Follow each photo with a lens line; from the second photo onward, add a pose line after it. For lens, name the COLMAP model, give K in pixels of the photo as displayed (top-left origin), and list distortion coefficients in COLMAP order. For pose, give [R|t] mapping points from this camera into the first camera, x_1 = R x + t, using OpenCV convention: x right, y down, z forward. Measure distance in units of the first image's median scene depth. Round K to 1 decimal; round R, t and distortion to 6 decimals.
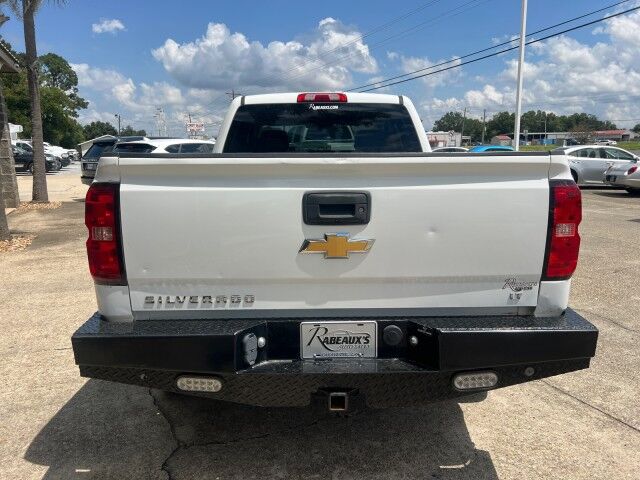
lens RADIAL K [[479.4, 0, 323.2], [0, 479.4, 242.6], [0, 0, 1]] dist [0.046440, -0.053523]
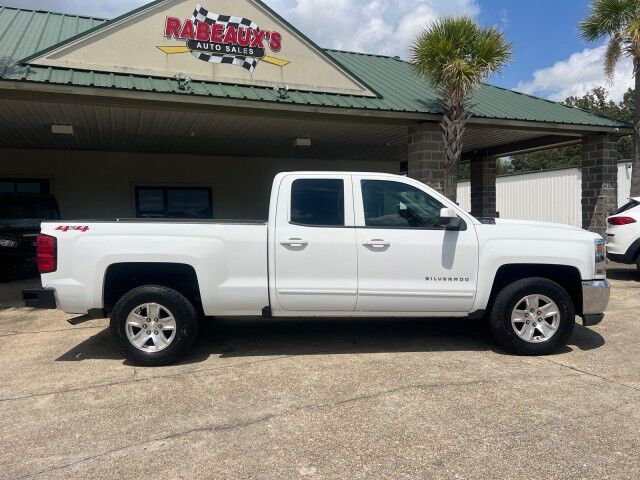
lens RADIAL K [[479.4, 0, 334.9], [0, 479.4, 238.3], [0, 0, 1]] dist [0.046440, -0.053523]
pose [[0.022235, 0.063189, -0.997754, 2.817438], [-0.170814, 0.983566, 0.058484, -0.468564], [0.985052, 0.169130, 0.032663, 2.244774]]
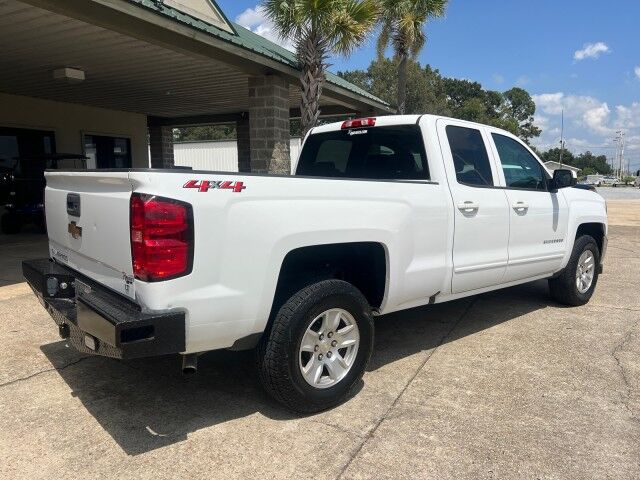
lens RADIAL K [[479.4, 0, 328.6], [0, 479.4, 242.8], [0, 0, 1]] dist [0.046440, -0.053523]
pose [[0.647980, 0.115283, -0.752883, 1.546768], [-0.154732, 0.987791, 0.018080, -0.095278], [0.745775, 0.104780, 0.657906, 0.542830]]
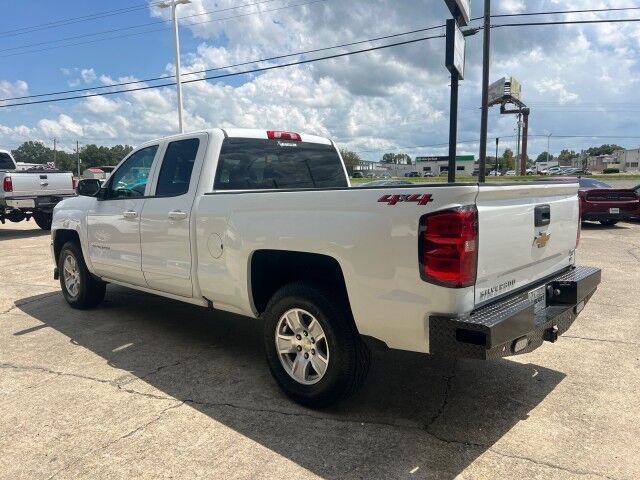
lens RADIAL K [[479.4, 0, 323.1], [0, 479.4, 242.0], [0, 0, 1]] dist [0.046440, -0.053523]
pose [[0.700087, -0.091279, 0.708200, -1.478130], [0.139013, 0.990242, -0.009790, -0.064139], [-0.700395, 0.105303, 0.705944, 0.340491]]
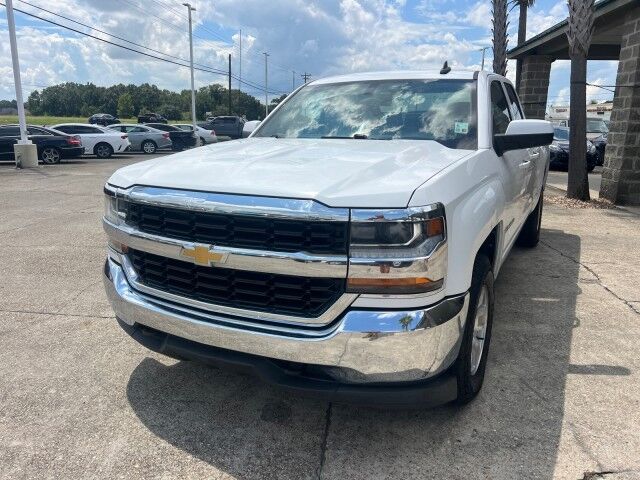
lens RADIAL K [[479.4, 0, 326.0], [0, 479.4, 236.6], [0, 0, 1]] dist [0.046440, -0.053523]
pose [[-0.872259, -0.109916, 0.476531, -0.769606], [0.090007, 0.921687, 0.377348, -0.850558], [-0.480689, 0.372037, -0.794057, 4.466726]]
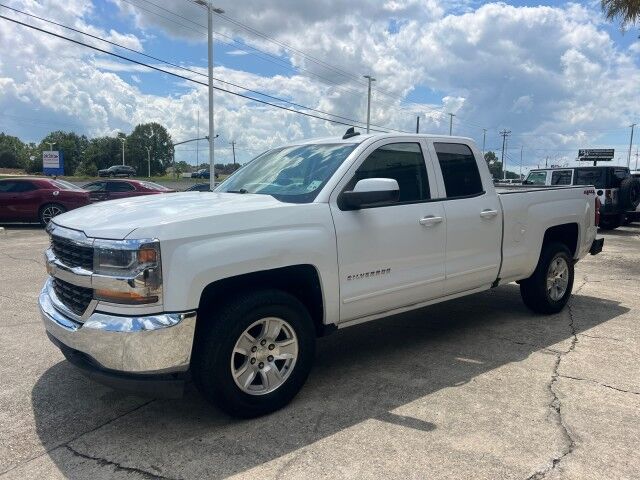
lens RADIAL K [[479.4, 0, 326.8], [0, 479.4, 241.4], [0, 0, 1]] dist [0.046440, -0.053523]
pose [[-0.605640, -0.097675, 0.789721, -1.788835], [0.143561, 0.962741, 0.229171, -0.752258], [-0.782681, 0.252168, -0.569053, 3.948194]]
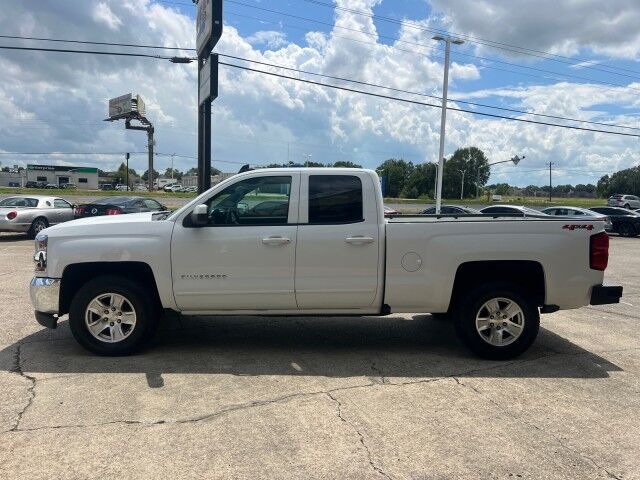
lens RADIAL K [[479.4, 0, 325.4], [0, 479.4, 243.9], [0, 0, 1]] dist [0.046440, -0.053523]
pose [[0.000046, -0.088825, 0.996047, -2.793424], [0.161724, 0.982936, 0.087649, -0.480248], [-0.986836, 0.161081, 0.014411, 2.242583]]
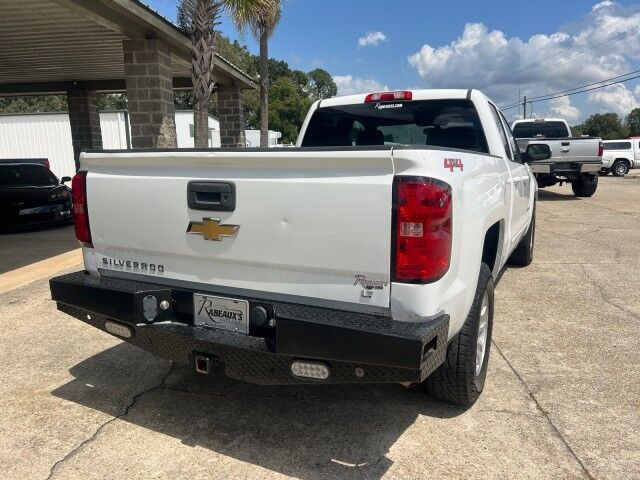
lens RADIAL K [[479.4, 0, 328.5], [0, 479.4, 236.8], [0, 0, 1]] dist [0.046440, -0.053523]
pose [[0.887522, 0.076023, -0.454450, 0.725686], [-0.082698, 0.996561, 0.005206, -0.003606], [0.453283, 0.032962, 0.890757, 0.094494]]
